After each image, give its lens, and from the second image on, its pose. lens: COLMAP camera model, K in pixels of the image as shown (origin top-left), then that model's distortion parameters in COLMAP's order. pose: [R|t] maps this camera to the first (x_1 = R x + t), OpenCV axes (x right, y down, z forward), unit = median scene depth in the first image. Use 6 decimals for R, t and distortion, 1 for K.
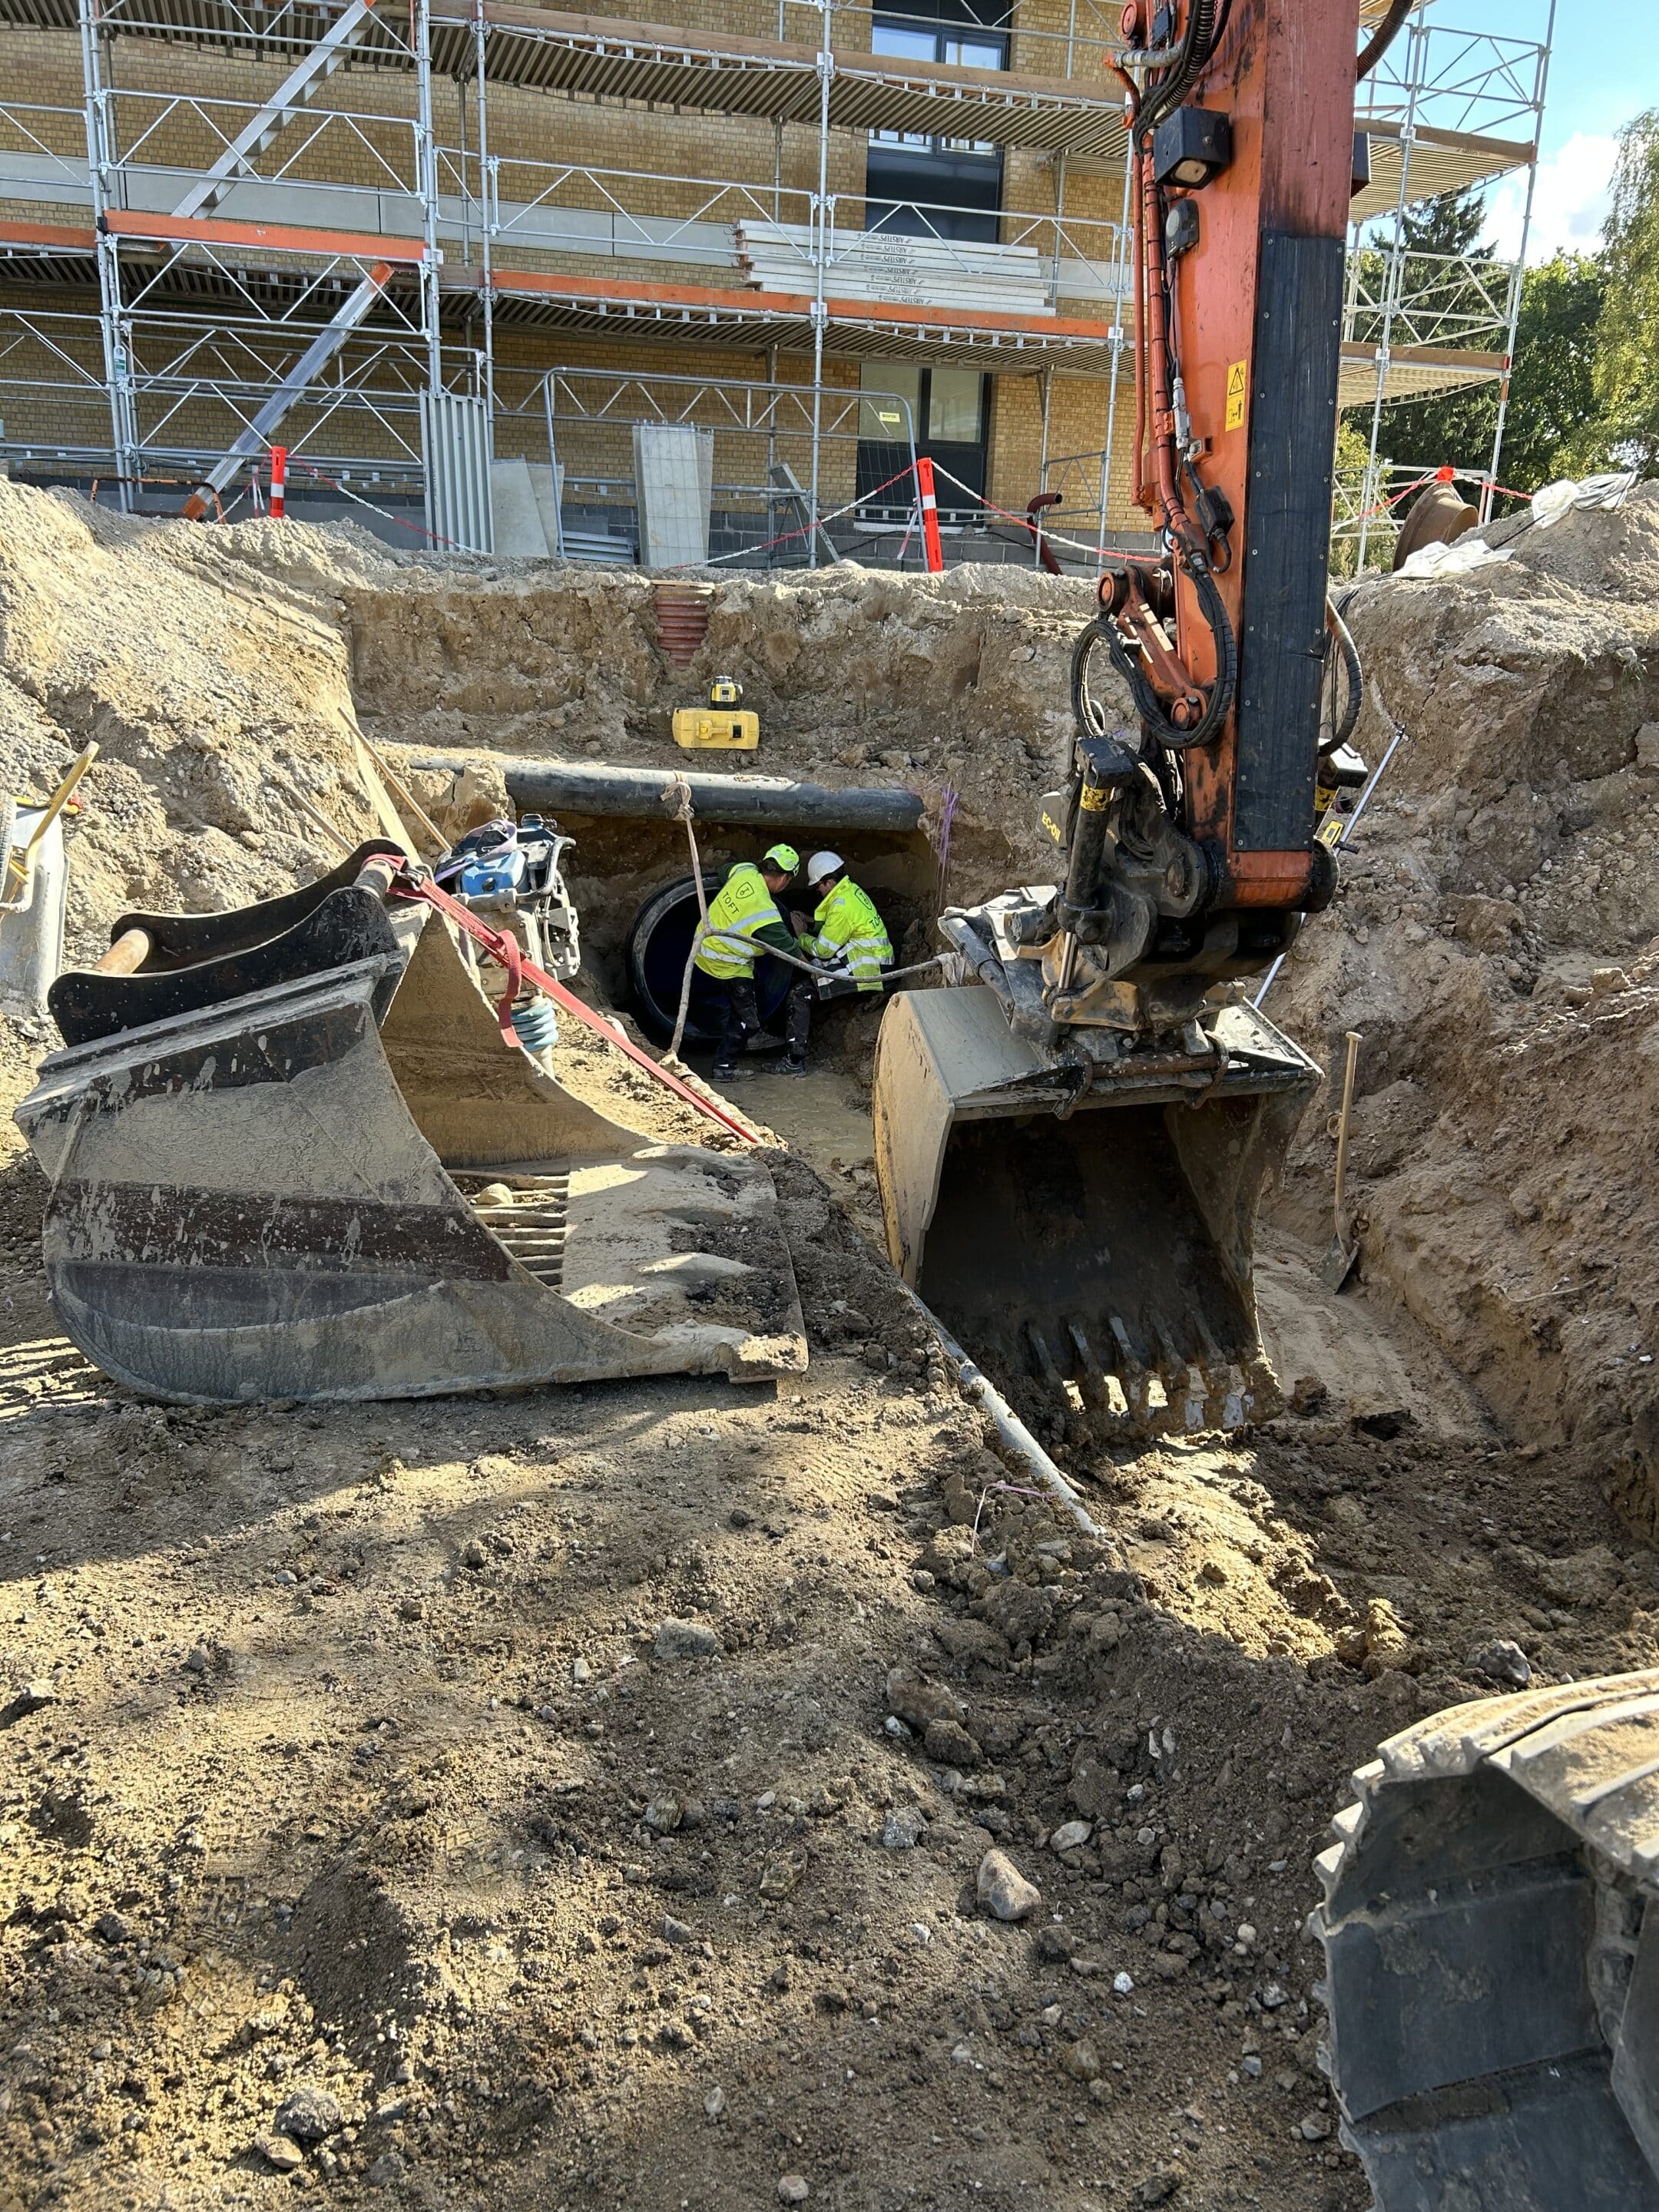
lens RADIAL K [[1688.2, 0, 829.5], [0, 1688.2, 1106.0], [0, 0, 1]] dist [0.008062, -0.003224]
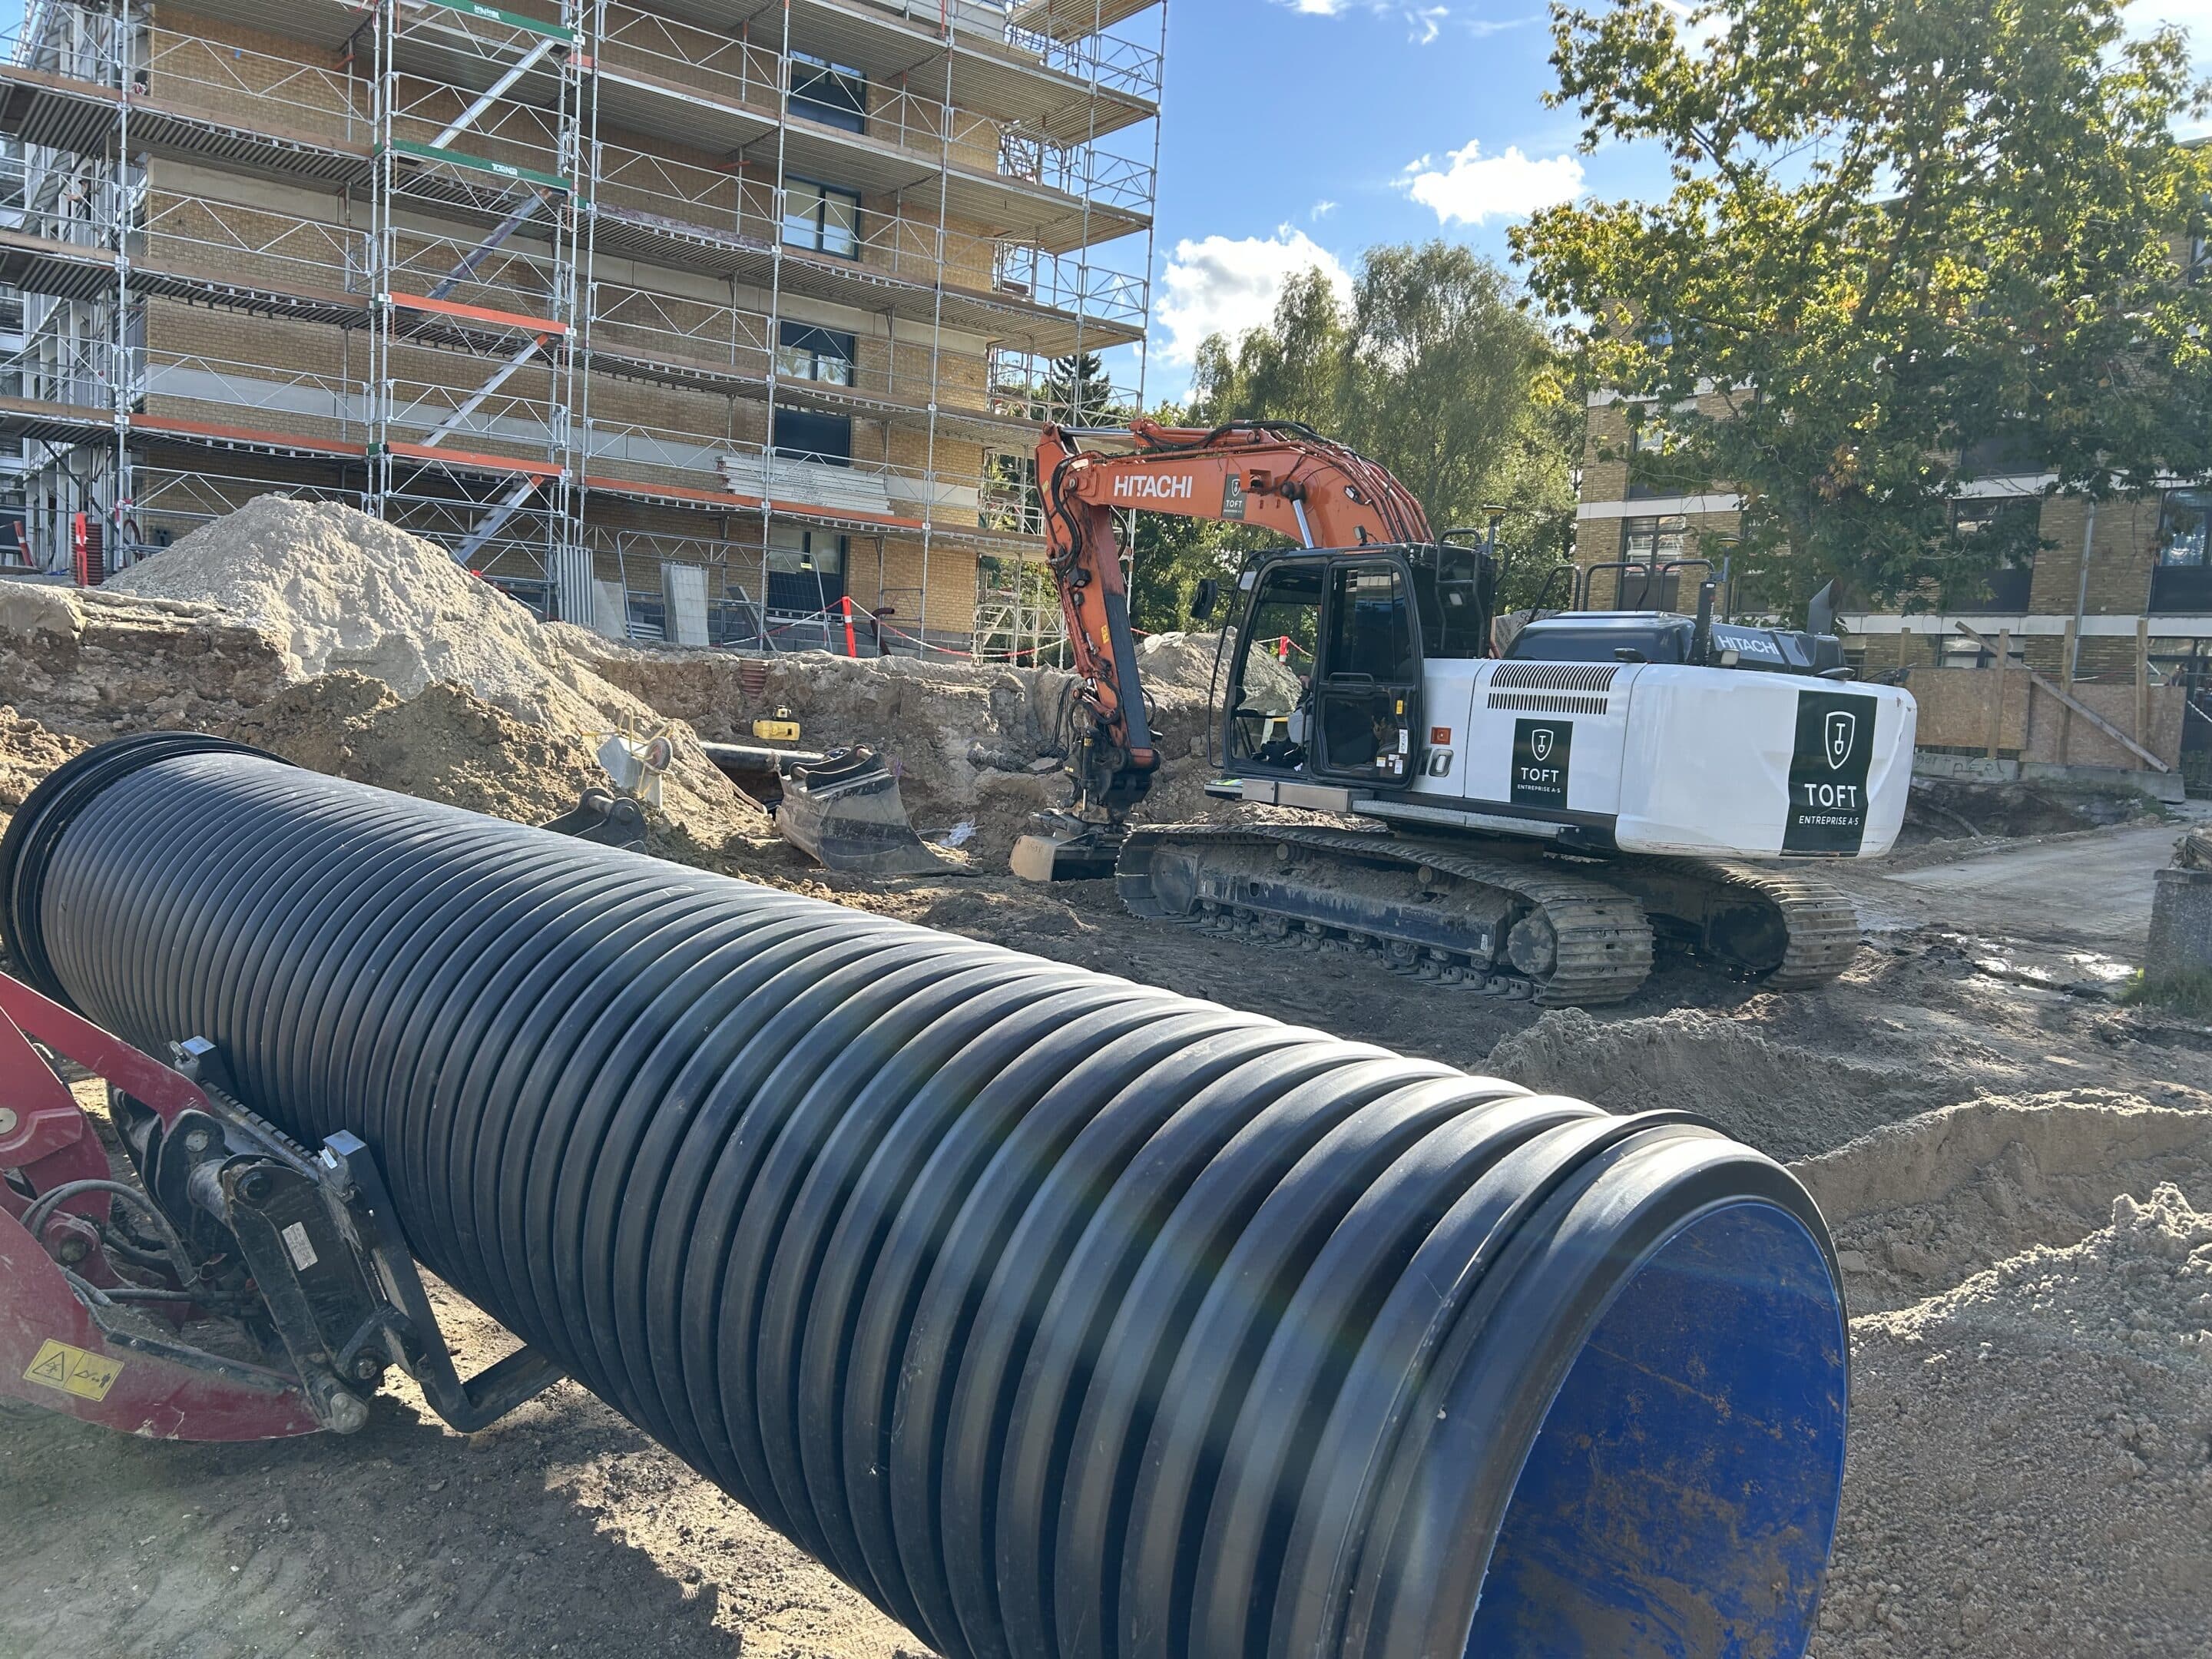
lens RADIAL K [[1692.1, 0, 1103.4], [0, 1692.1, 839.3], [0, 0, 1]] dist [0.050805, -0.025620]
pose [[0.941656, 0.003097, 0.336562, -0.374972], [0.055882, 0.984640, -0.165411, 0.258562], [-0.331904, 0.174568, 0.927020, -0.974853]]
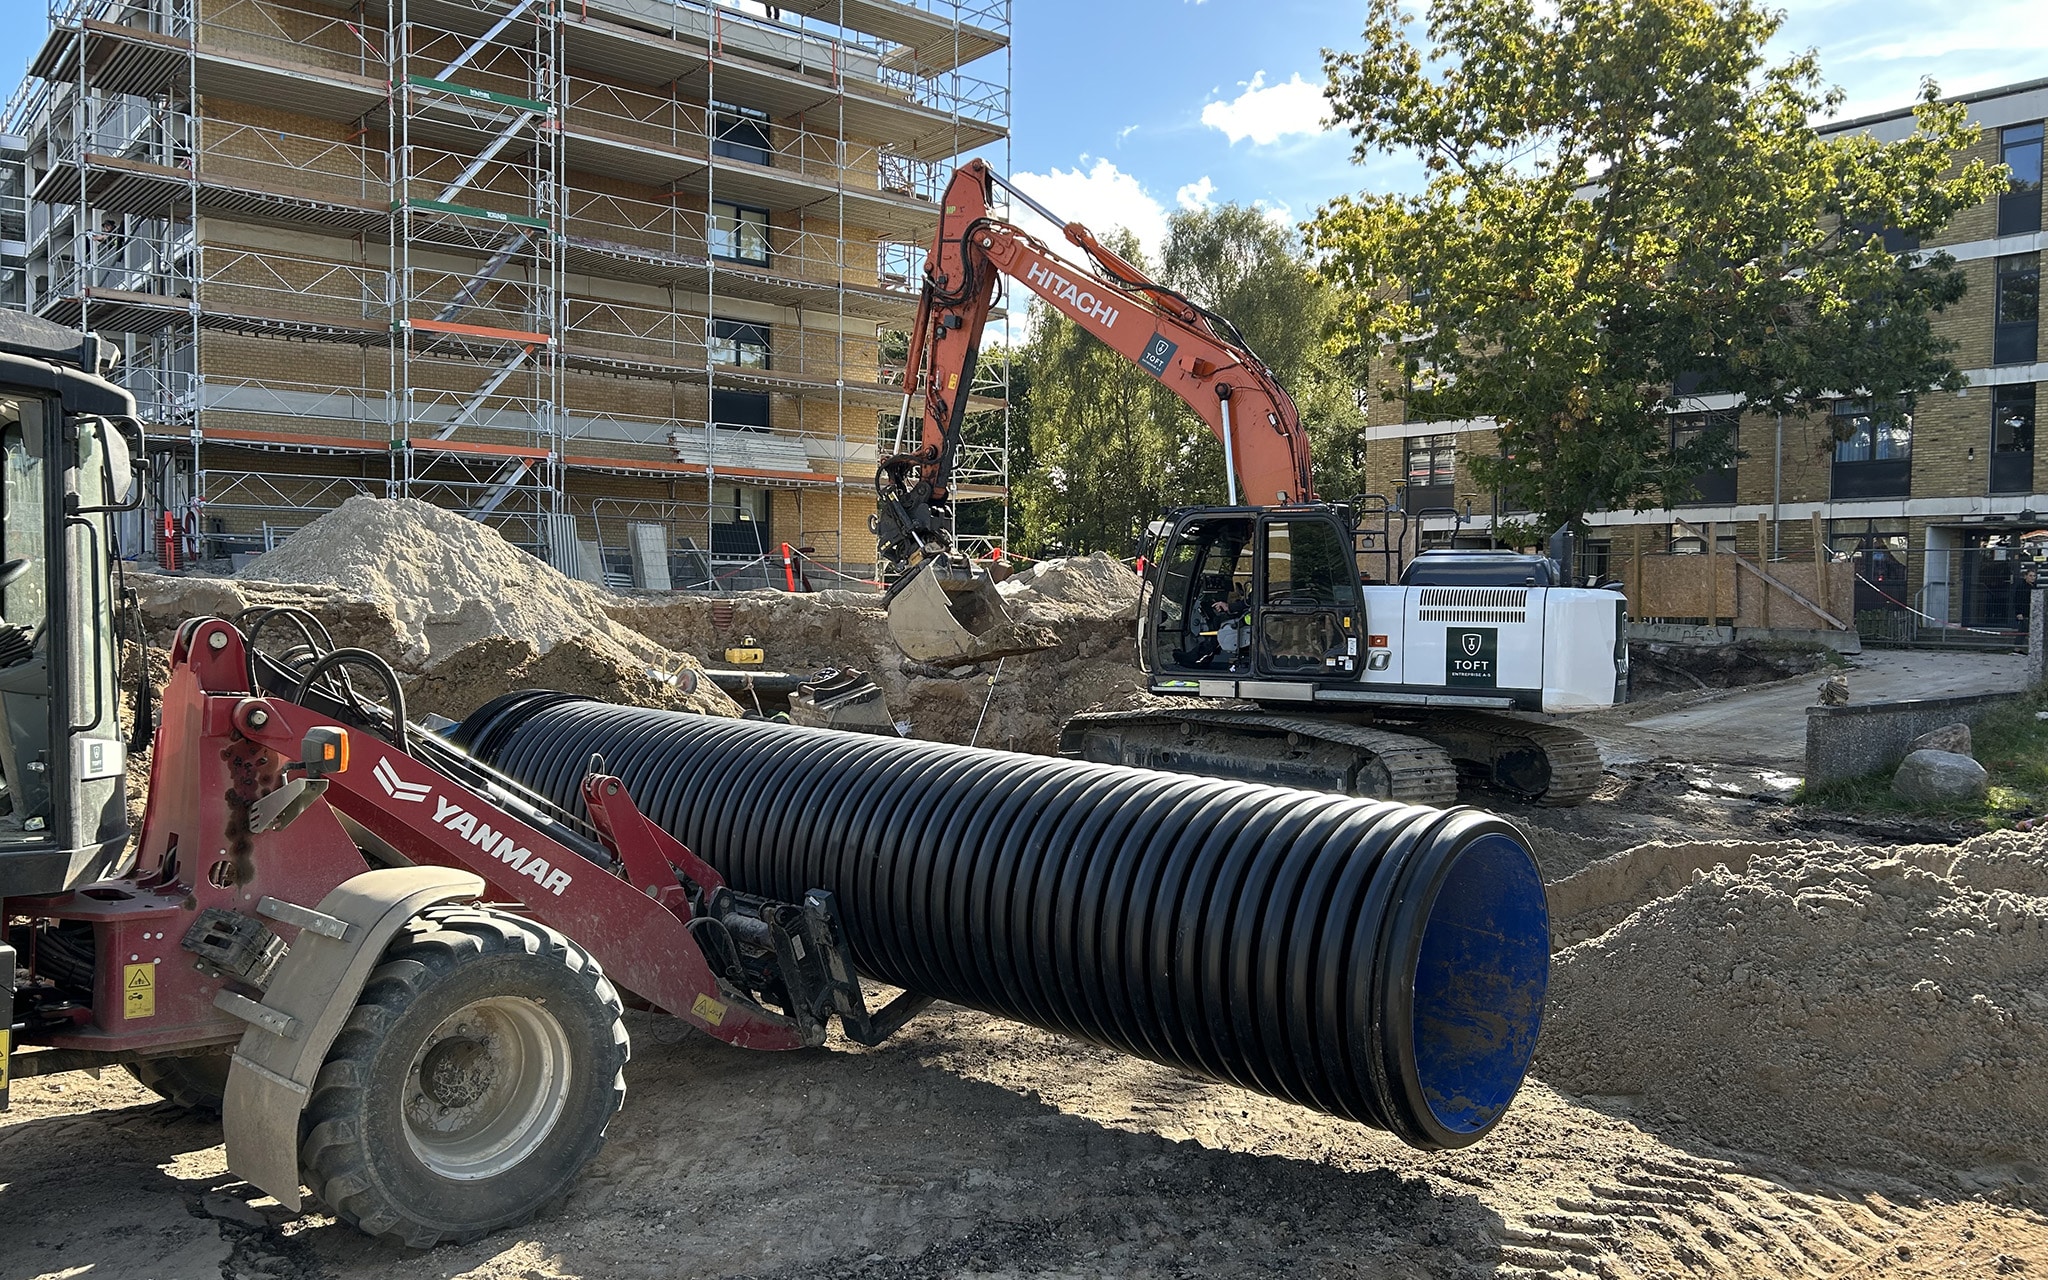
lens RADIAL K [[1556.0, 0, 1024.0], [0, 1556.0, 640.0], [0, 0, 1]] dist [0.066447, -0.002147]
pose [[0.923160, -0.027571, 0.383426, -0.558920], [0.119332, 0.968703, -0.217655, 0.299555], [-0.365425, 0.246686, 0.897558, -1.205860]]
